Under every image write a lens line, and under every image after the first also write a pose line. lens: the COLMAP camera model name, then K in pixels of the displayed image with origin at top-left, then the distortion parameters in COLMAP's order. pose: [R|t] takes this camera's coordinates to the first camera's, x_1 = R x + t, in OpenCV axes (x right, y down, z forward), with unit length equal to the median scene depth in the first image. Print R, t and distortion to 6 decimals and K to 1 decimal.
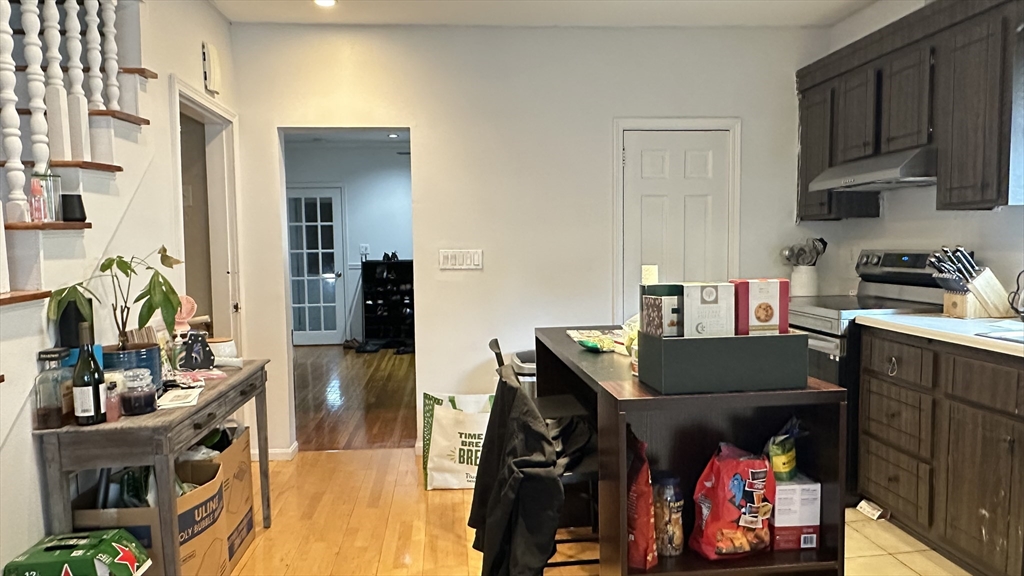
lens RADIAL K [[646.0, 0, 512.0], [0, 646.0, 288.0], [0, 0, 1]] dist [0.000559, 0.000705]
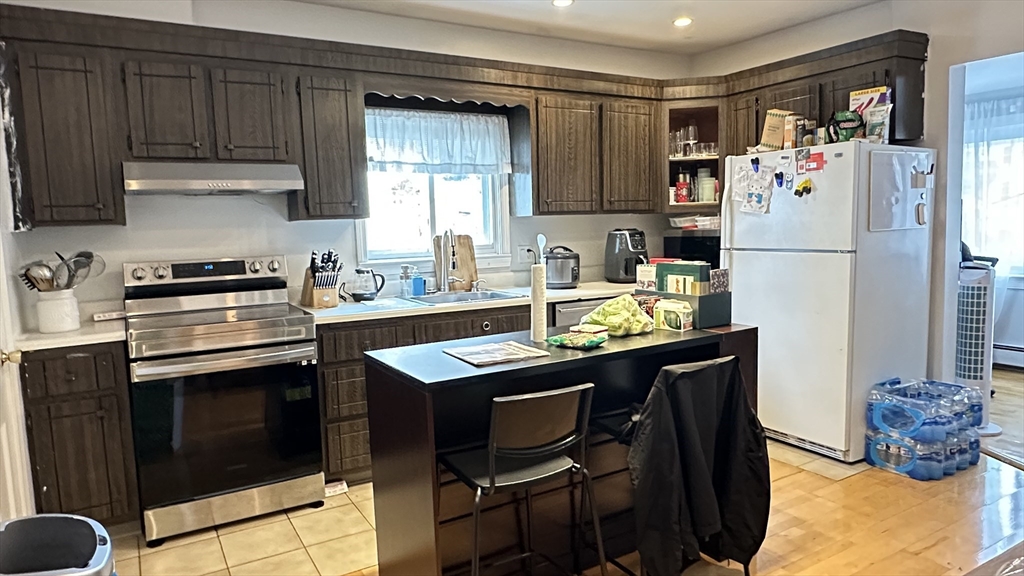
lens RADIAL K [[646.0, 0, 512.0], [0, 646.0, 288.0], [0, 0, 1]] dist [0.000559, 0.000705]
pose [[-0.421809, -0.063282, 0.904474, -0.488183], [0.096293, 0.988793, 0.114088, -0.082554], [-0.901557, 0.135218, -0.410988, 0.994584]]
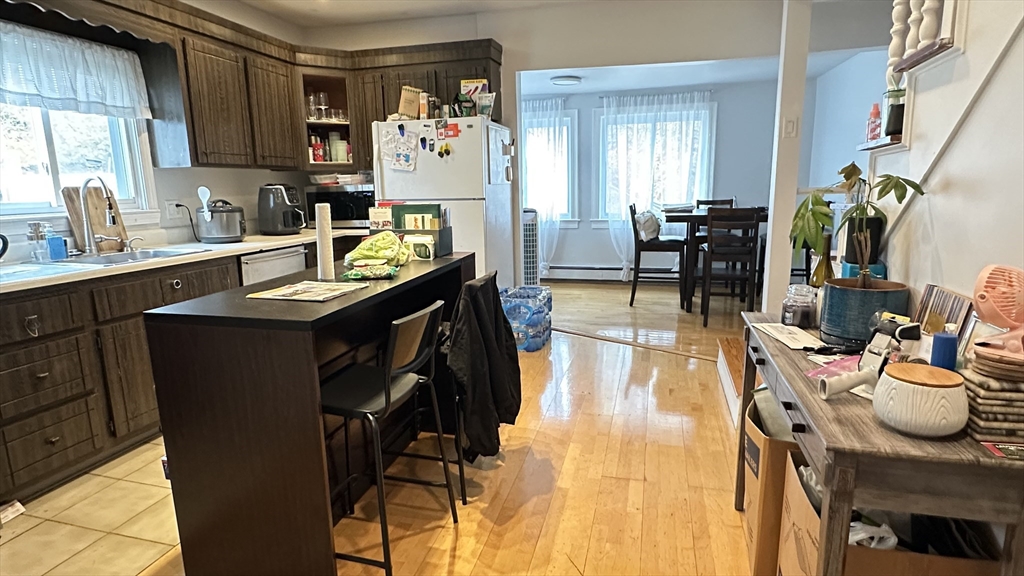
lens RADIAL K [[541.3, 0, 512.0], [0, 541.3, 288.0], [0, 0, 1]] dist [-0.003018, -0.001581]
pose [[-0.934866, -0.034637, 0.353306, -0.282670], [0.056682, 0.967897, 0.244873, -0.069300], [-0.350446, 0.248949, -0.902891, 1.156843]]
